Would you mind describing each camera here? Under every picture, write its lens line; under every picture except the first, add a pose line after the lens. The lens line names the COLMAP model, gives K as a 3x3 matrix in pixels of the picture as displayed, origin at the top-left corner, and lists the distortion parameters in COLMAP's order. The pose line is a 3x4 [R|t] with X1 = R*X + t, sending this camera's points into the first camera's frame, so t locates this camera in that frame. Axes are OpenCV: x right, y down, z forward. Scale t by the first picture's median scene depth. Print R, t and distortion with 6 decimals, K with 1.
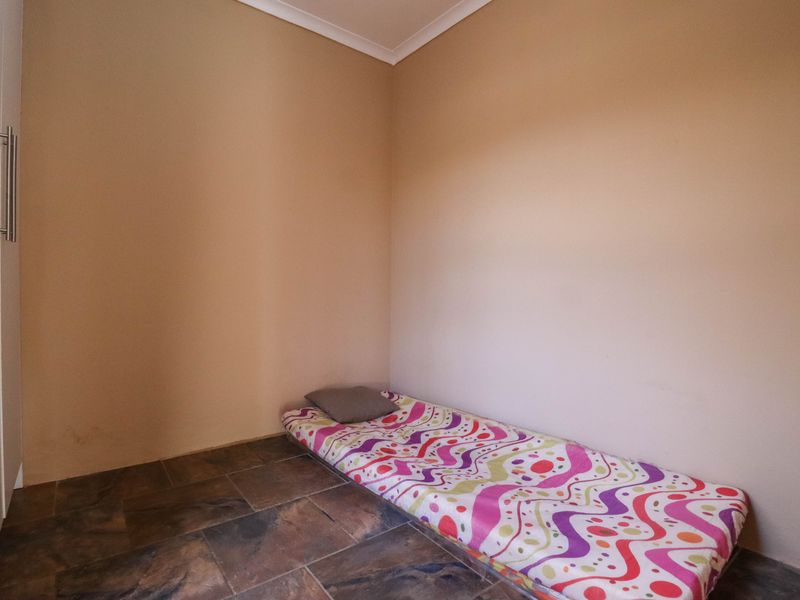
lens RADIAL K [[415.4, 0, 400.6], [0, 415.4, 297.8], [0, 0, 1]] dist [-0.002294, -0.012105]
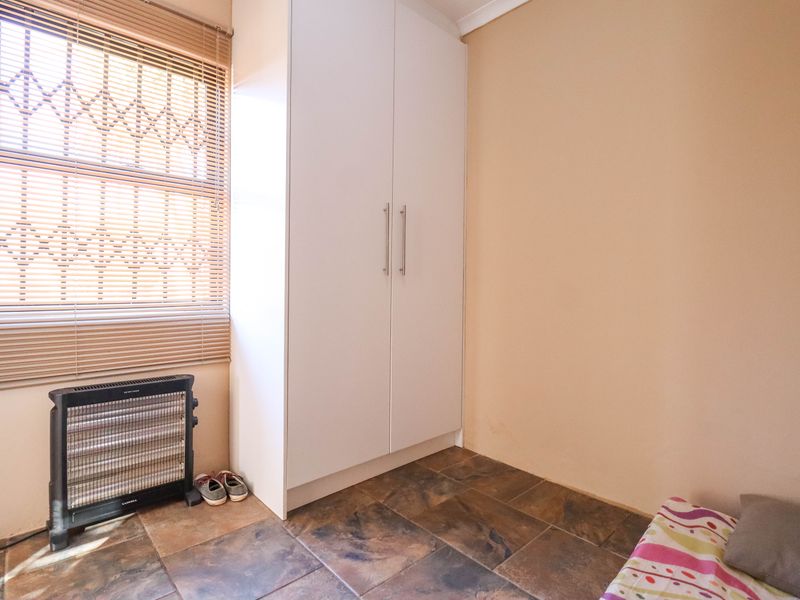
lens RADIAL K [[415.4, 0, 401.0], [0, 415.4, 297.8], [0, 0, 1]] dist [-0.002294, -0.012105]
pose [[0.091841, 0.019863, -0.995576, 0.486263], [-0.034136, 0.999276, 0.016788, -0.065483], [0.995188, 0.032443, 0.092452, 0.704355]]
